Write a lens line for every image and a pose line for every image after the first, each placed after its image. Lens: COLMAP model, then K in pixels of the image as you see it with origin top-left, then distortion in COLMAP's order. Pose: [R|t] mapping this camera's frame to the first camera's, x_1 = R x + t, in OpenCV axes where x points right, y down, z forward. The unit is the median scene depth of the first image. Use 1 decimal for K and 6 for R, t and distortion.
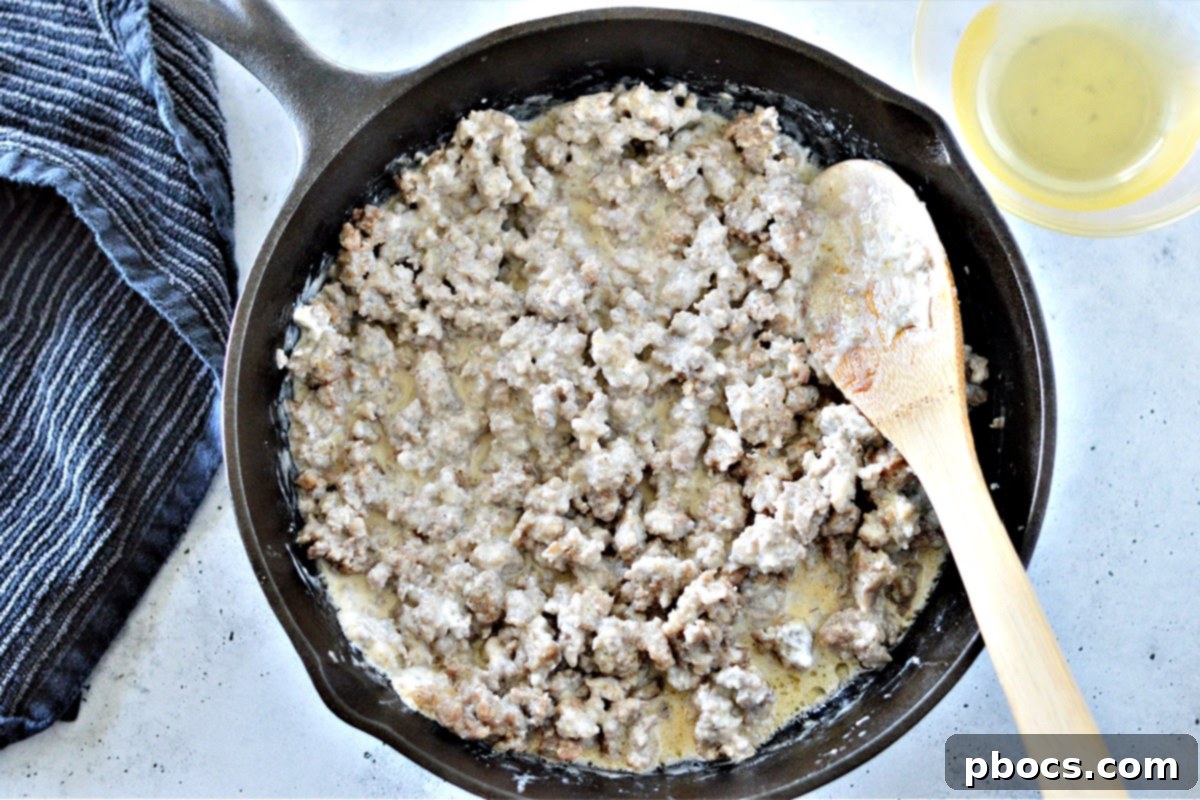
lens RADIAL K [[3477.2, 0, 600.0], [0, 3477.2, 400.0], [0, 0, 1]] dist [1.424660, -35.602975]
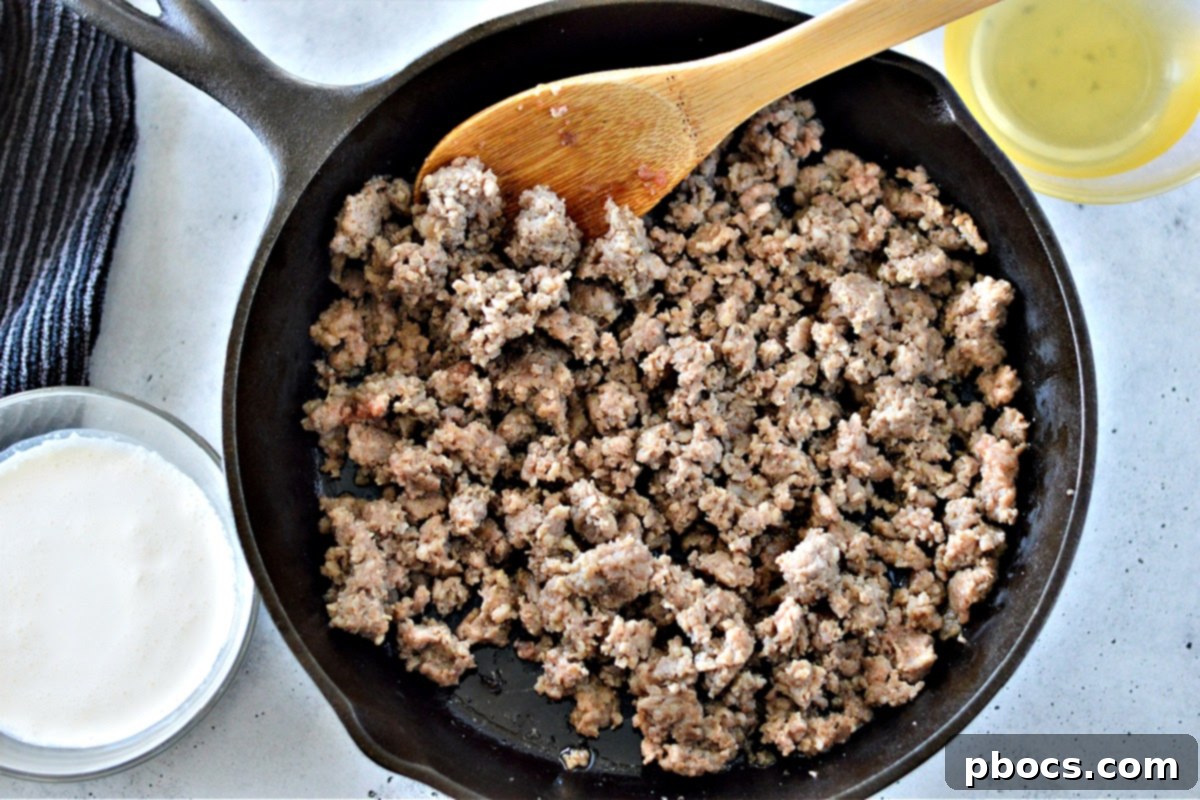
lens RADIAL K [[2935.7, 0, 600.0], [0, 2935.7, 400.0], [0, 0, 1]] dist [-0.053506, -1.632665]
pose [[0.998288, -0.057631, -0.009967, 0.008240], [0.057283, 0.997837, -0.032256, 0.022879], [0.011805, 0.031630, 0.999430, 0.201606]]
